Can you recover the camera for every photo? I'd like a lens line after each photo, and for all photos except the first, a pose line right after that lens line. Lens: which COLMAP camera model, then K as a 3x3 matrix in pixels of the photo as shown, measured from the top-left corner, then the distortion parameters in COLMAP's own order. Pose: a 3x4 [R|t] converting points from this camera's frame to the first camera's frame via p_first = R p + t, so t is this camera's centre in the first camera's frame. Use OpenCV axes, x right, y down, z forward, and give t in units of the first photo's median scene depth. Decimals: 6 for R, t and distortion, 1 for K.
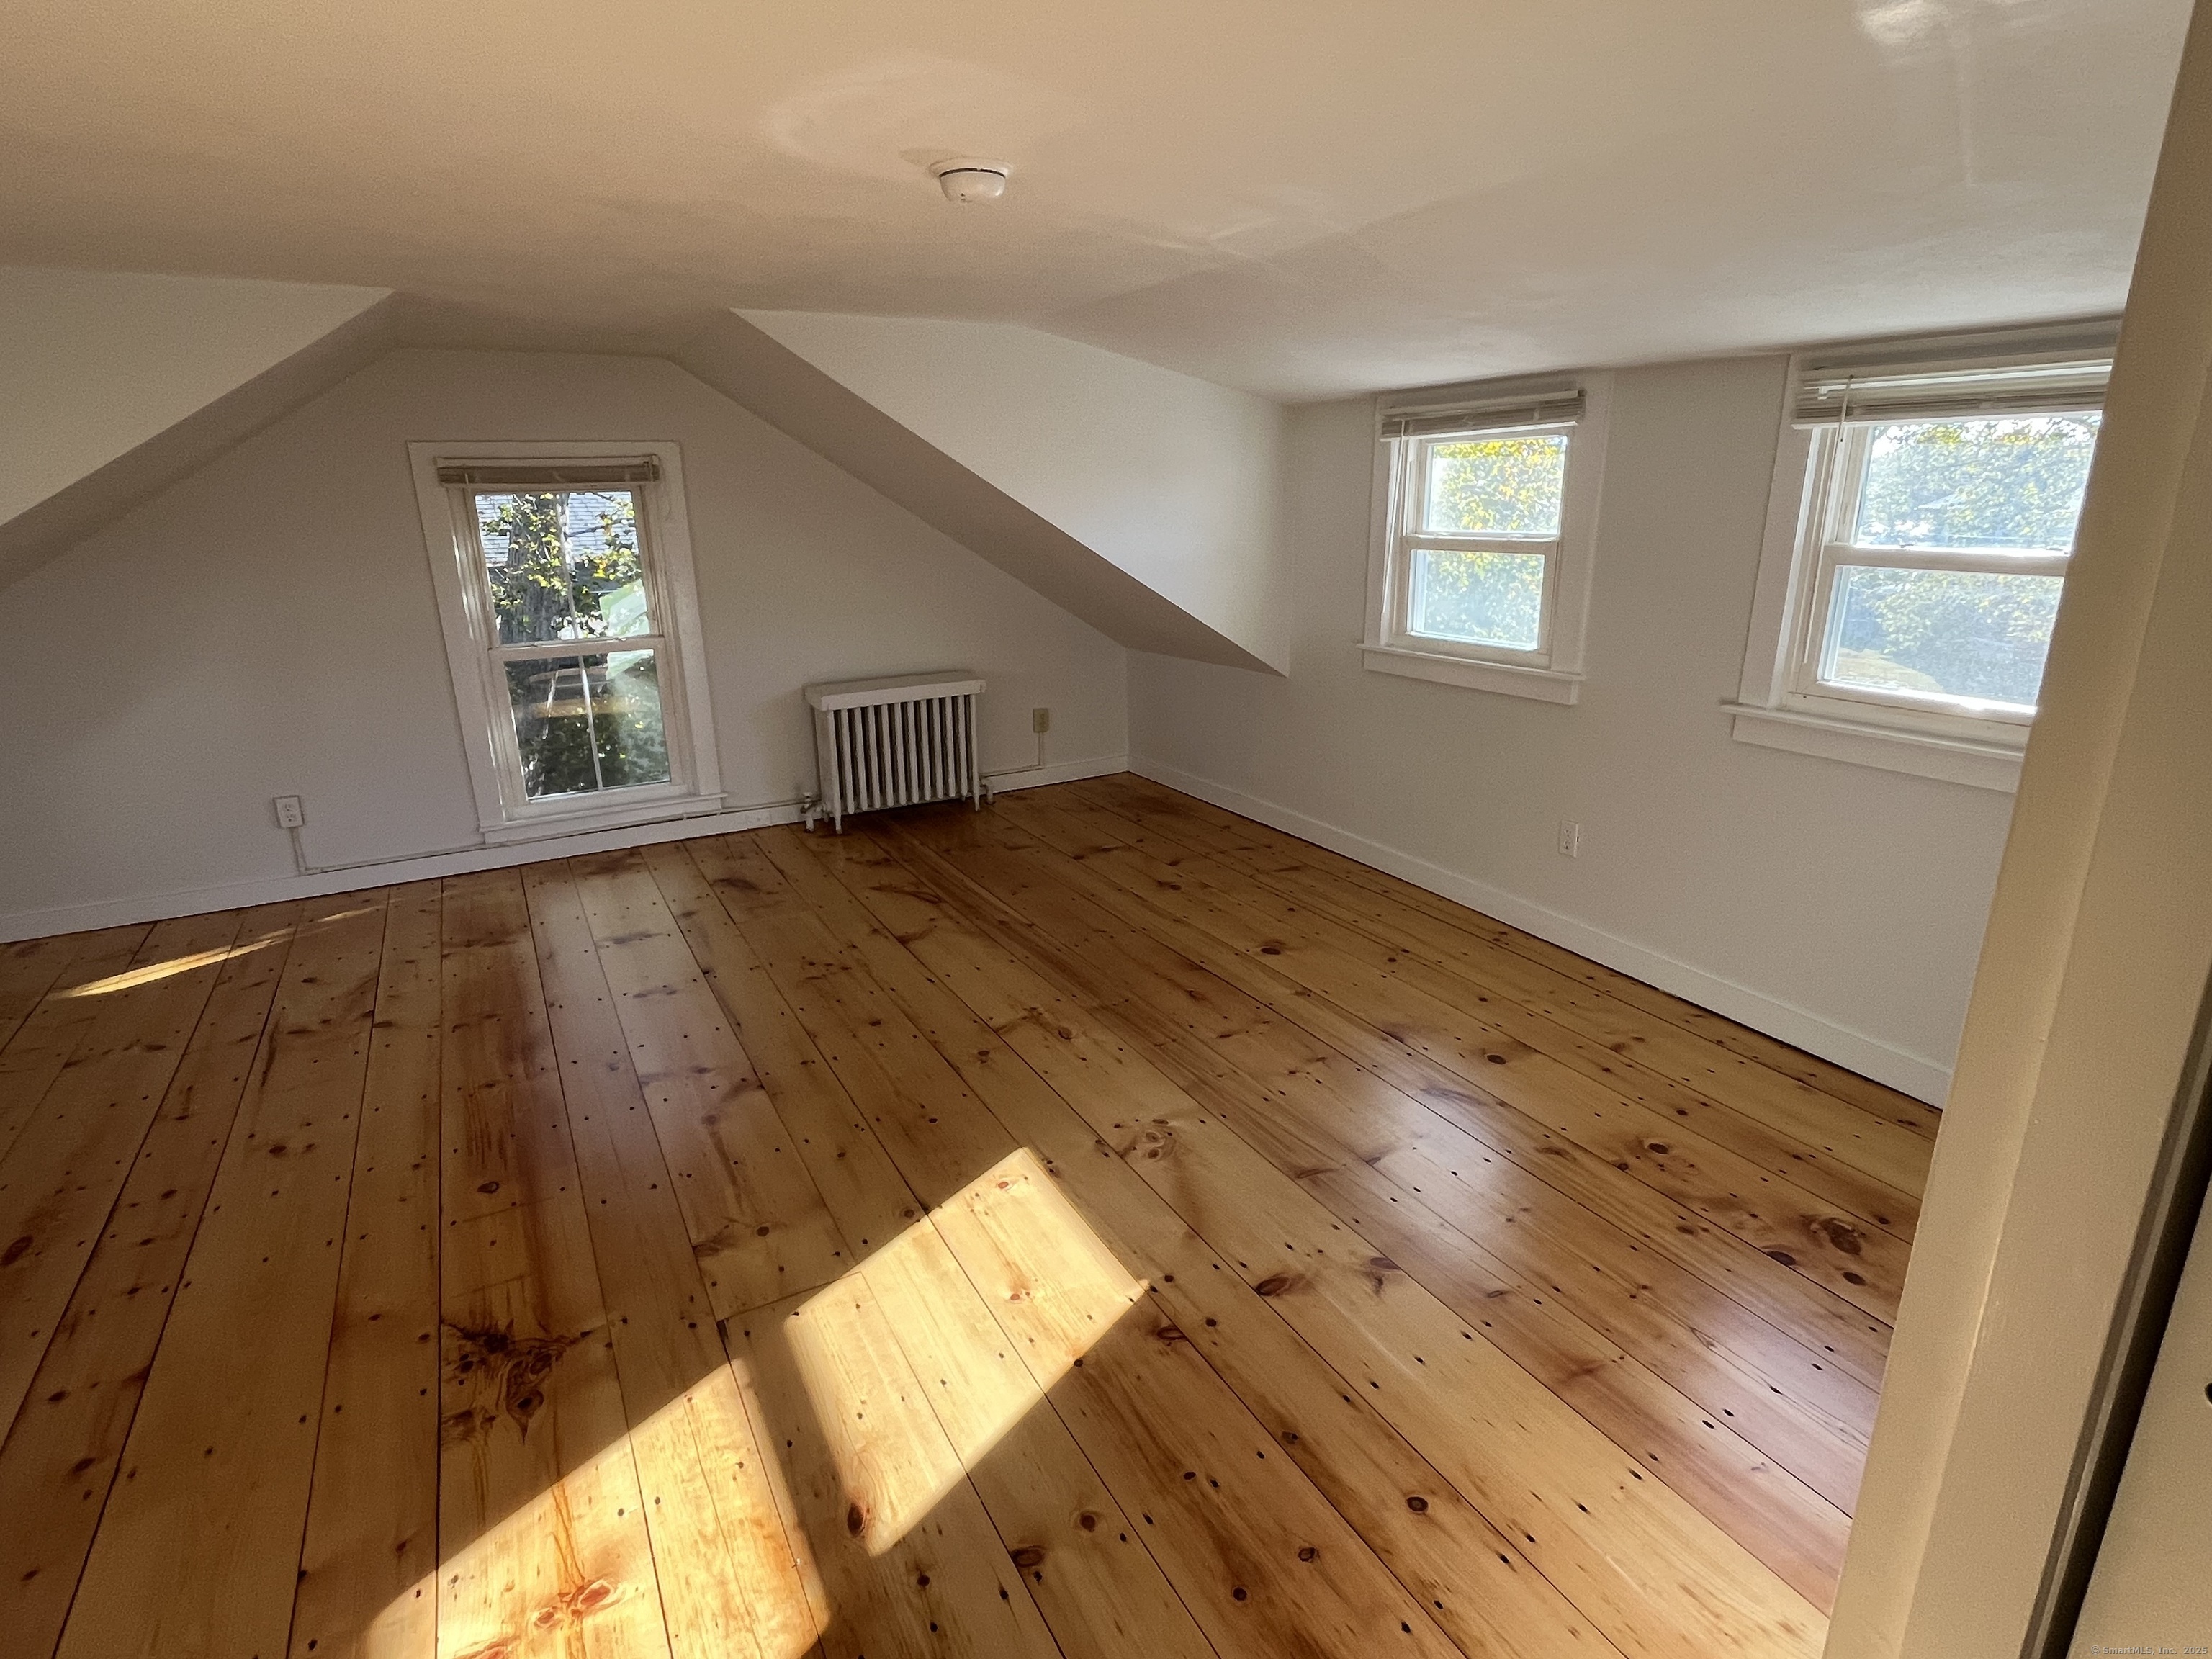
lens RADIAL K [[1165.8, 0, 1106.0], [0, 1165.8, 829.5], [0, 0, 1]] dist [0.002517, 0.000068]
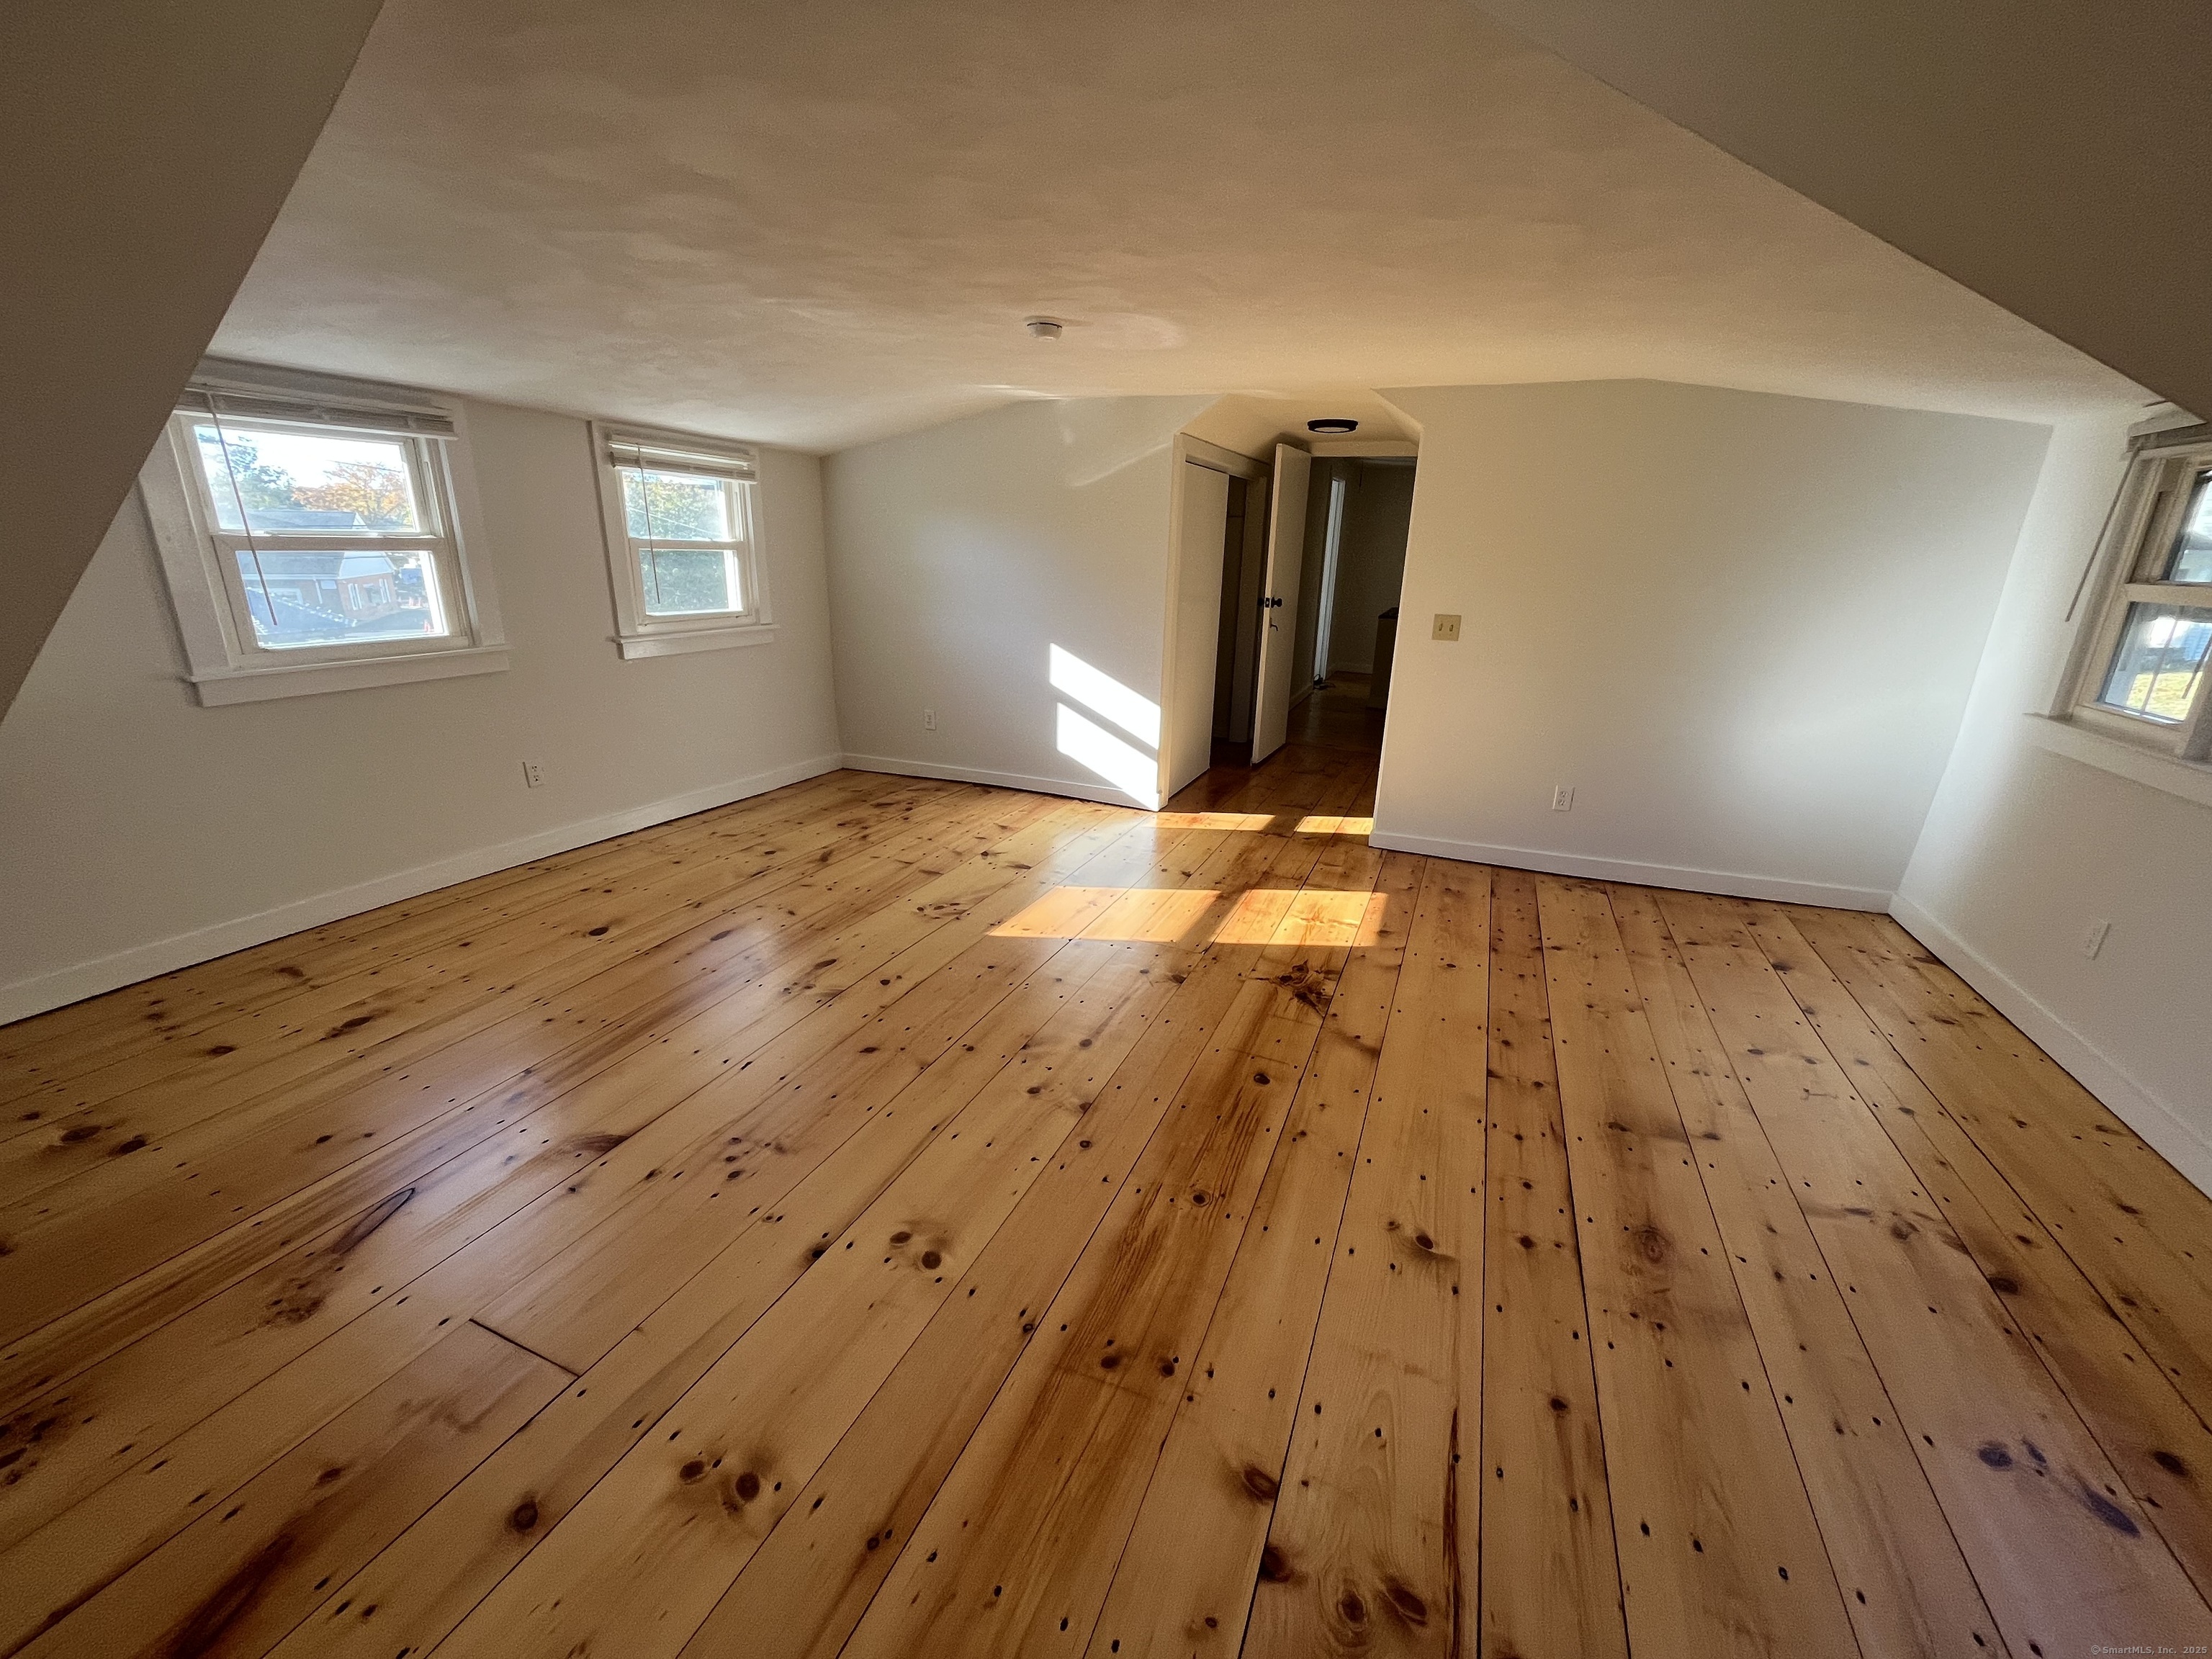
lens RADIAL K [[893.9, 0, 1106.0], [0, 893.9, 829.5], [0, 0, 1]] dist [0.002190, -0.000036]
pose [[-0.627678, -0.237119, 0.741481, -0.951835], [0.204159, 0.869003, 0.450725, -0.325249], [-0.751225, 0.434290, -0.497044, 1.331486]]
